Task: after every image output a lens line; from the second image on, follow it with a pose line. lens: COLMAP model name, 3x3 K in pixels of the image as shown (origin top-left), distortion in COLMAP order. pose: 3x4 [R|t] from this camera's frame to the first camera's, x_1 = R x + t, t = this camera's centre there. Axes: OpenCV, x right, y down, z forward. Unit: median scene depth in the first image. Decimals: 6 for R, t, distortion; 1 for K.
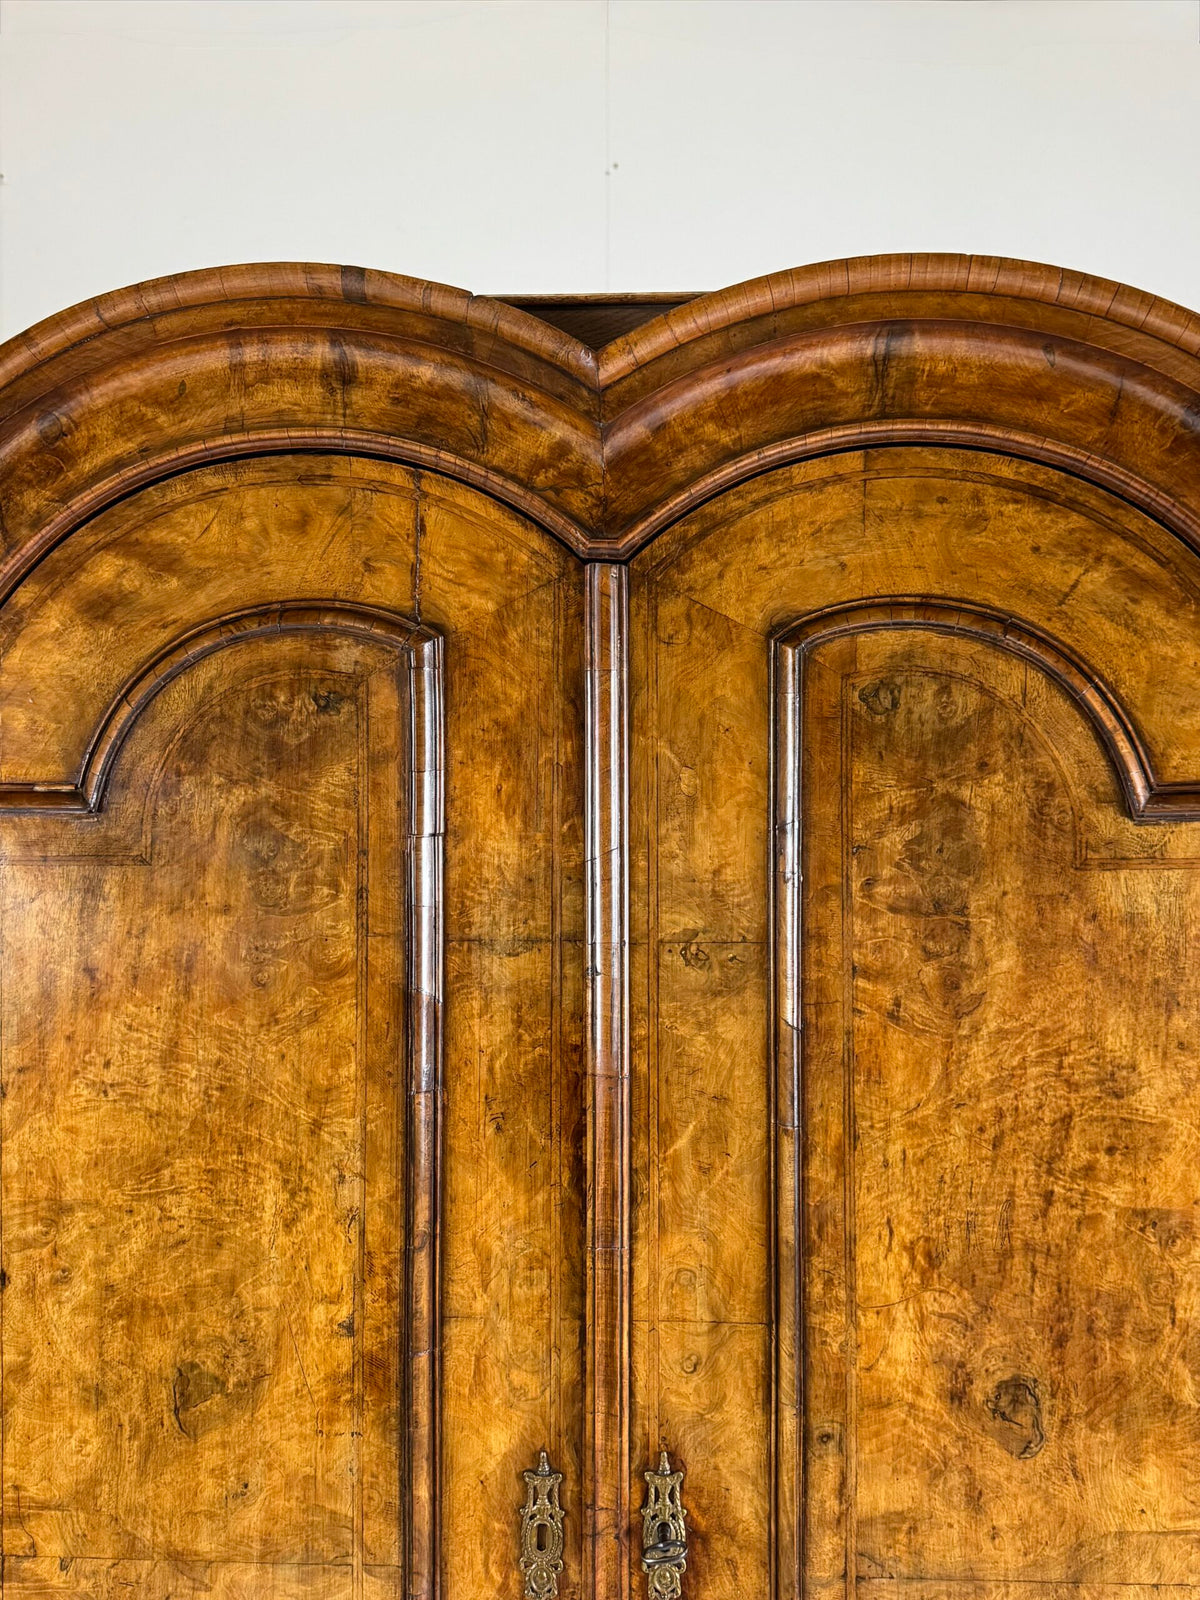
lens RADIAL K [[1483.6, 0, 592.2], [0, 1483.6, 814.4], [0, 0, 1]] dist [0.061599, 0.000000]
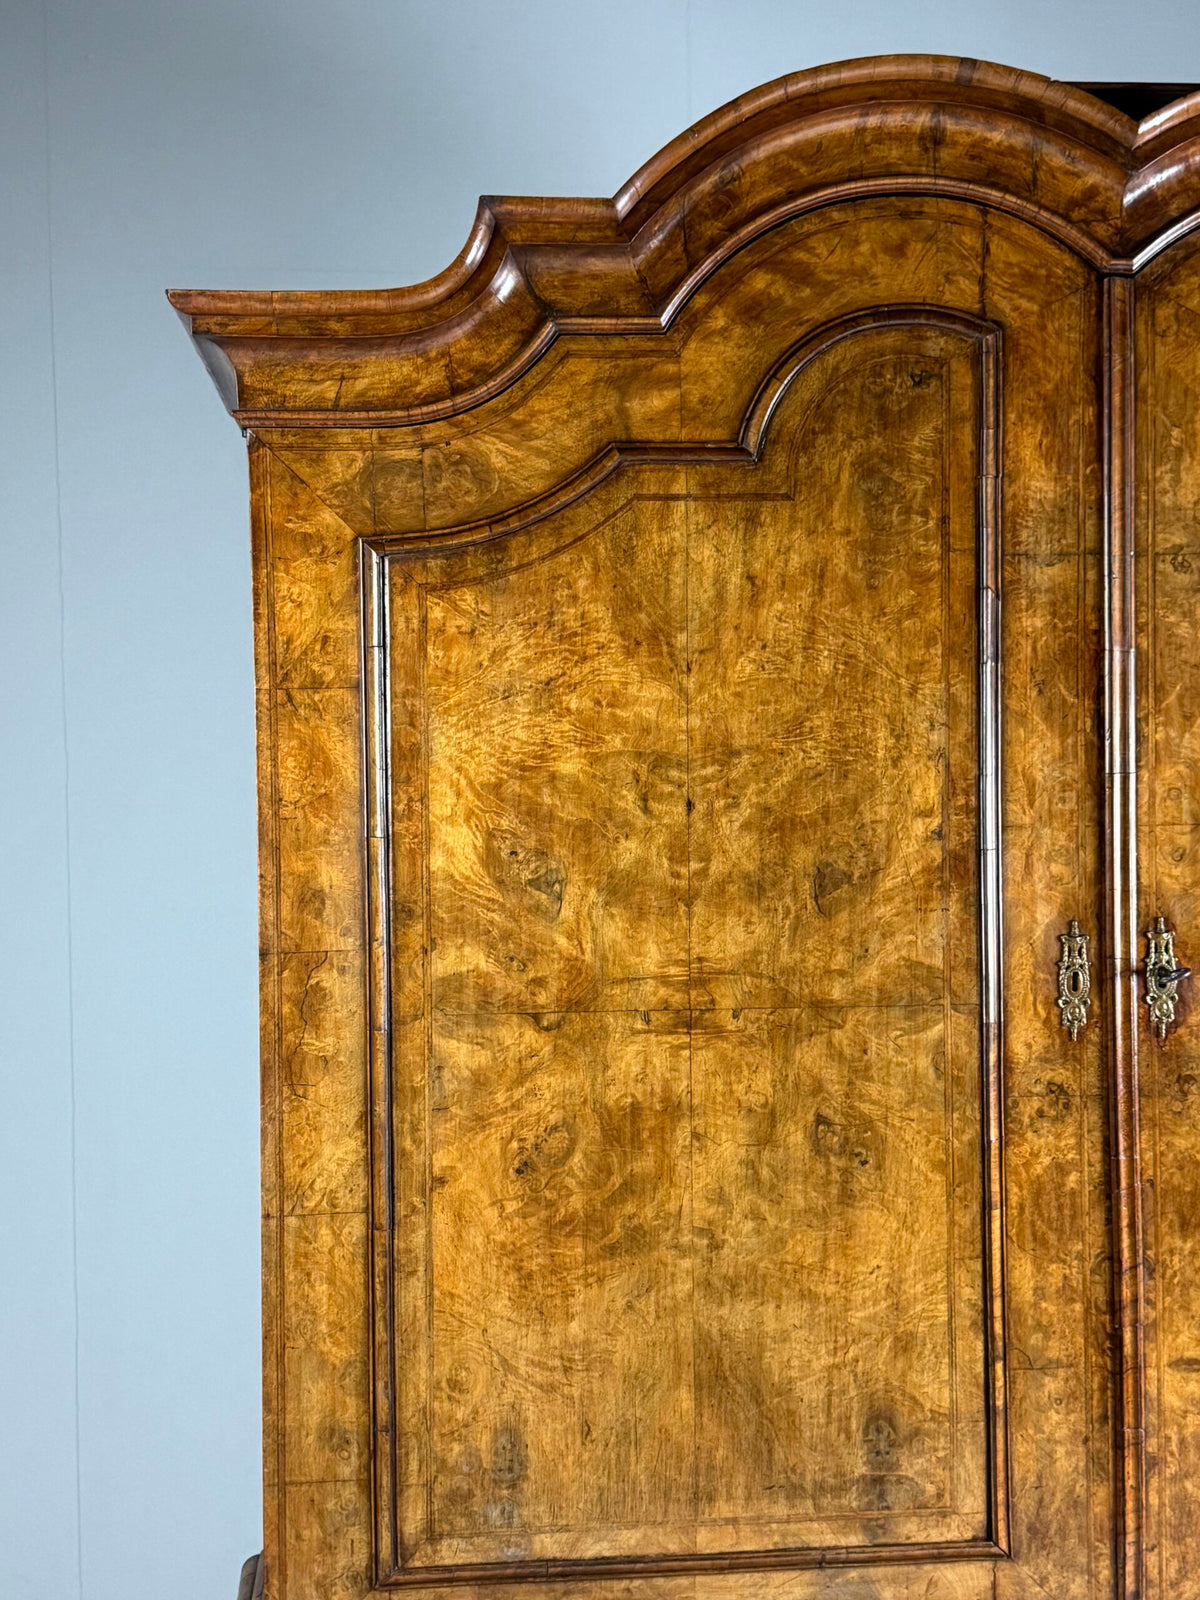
lens RADIAL K [[2000.3, 0, 608.2], [0, 2000.3, 823.6], [0, 0, 1]] dist [0.129063, 0.000000]
pose [[0.990225, -0.019199, 0.138151, -0.728713], [0.018787, 0.999814, 0.004288, 0.321124], [-0.138208, -0.001650, 0.990402, -0.809229]]
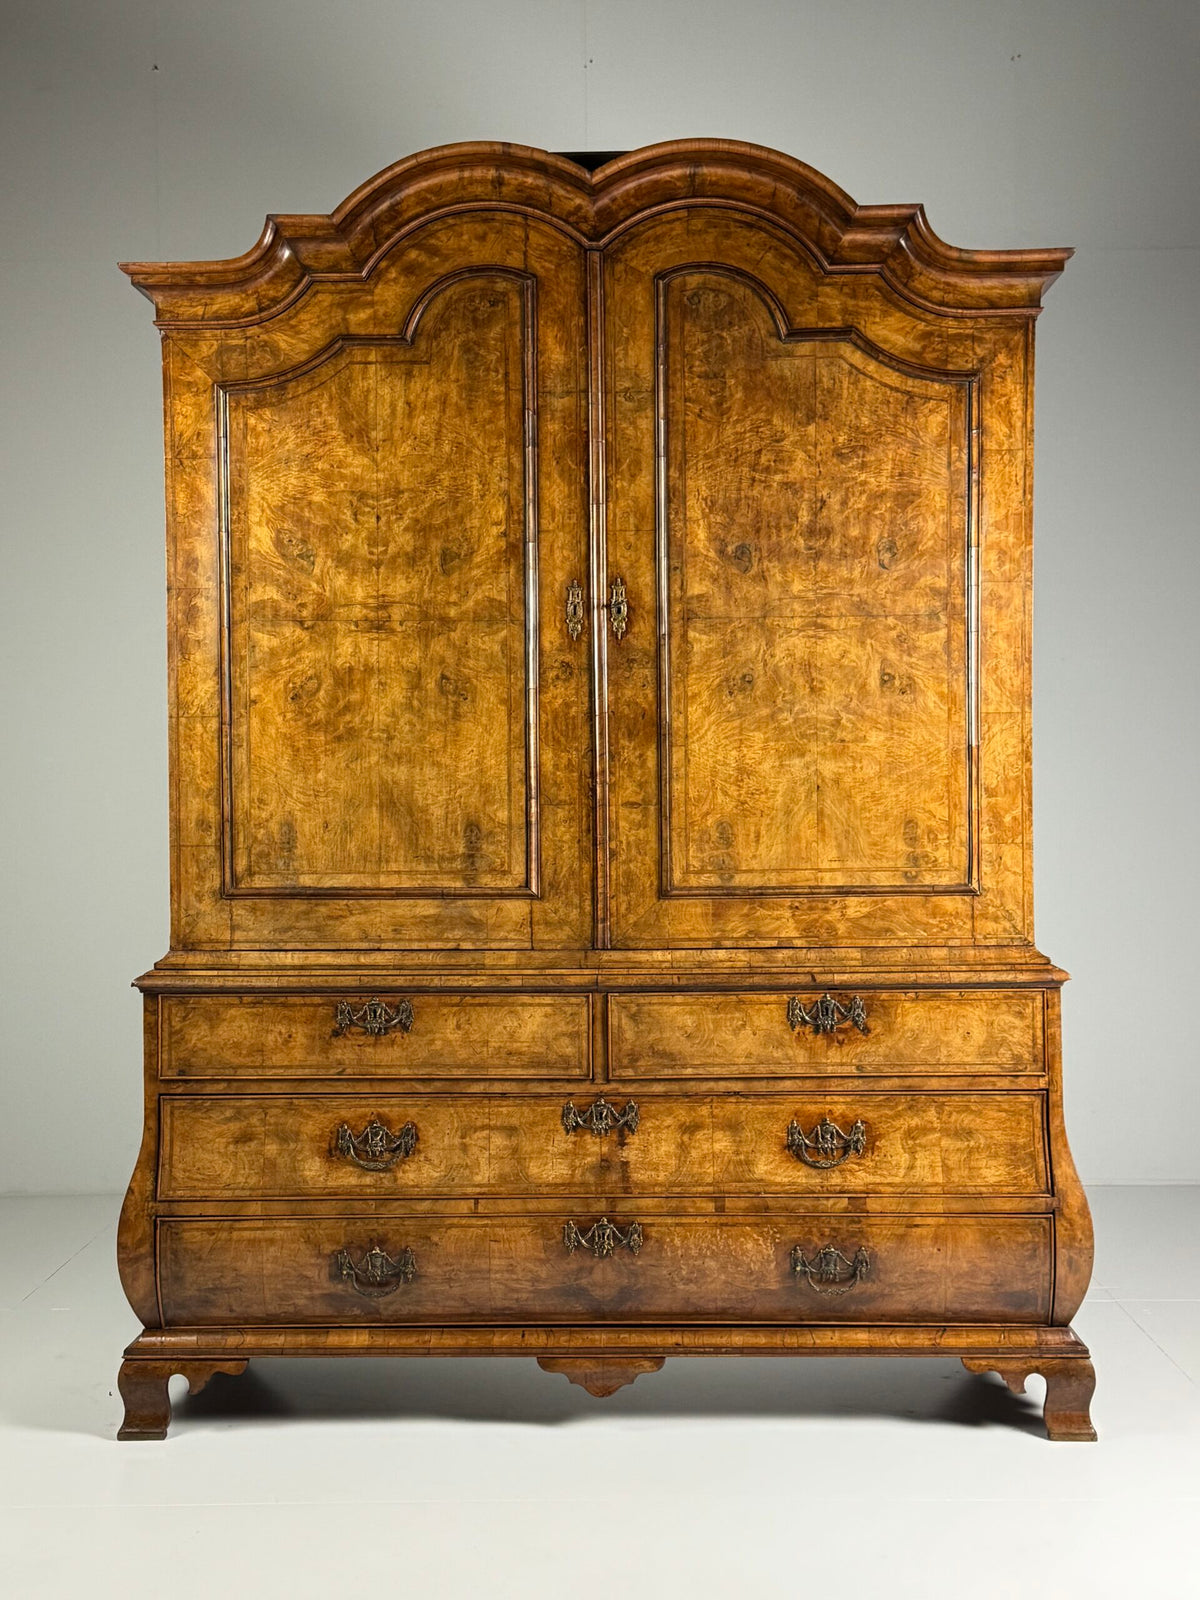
lens RADIAL K [[2000.3, 0, 605.2], [0, 2000.3, 816.6], [0, 0, 1]] dist [0.129063, 0.000000]
pose [[0.999812, -0.008100, 0.017611, -0.045965], [0.007960, 0.999936, 0.008006, 0.841929], [-0.017675, -0.007864, 0.999813, -2.727922]]
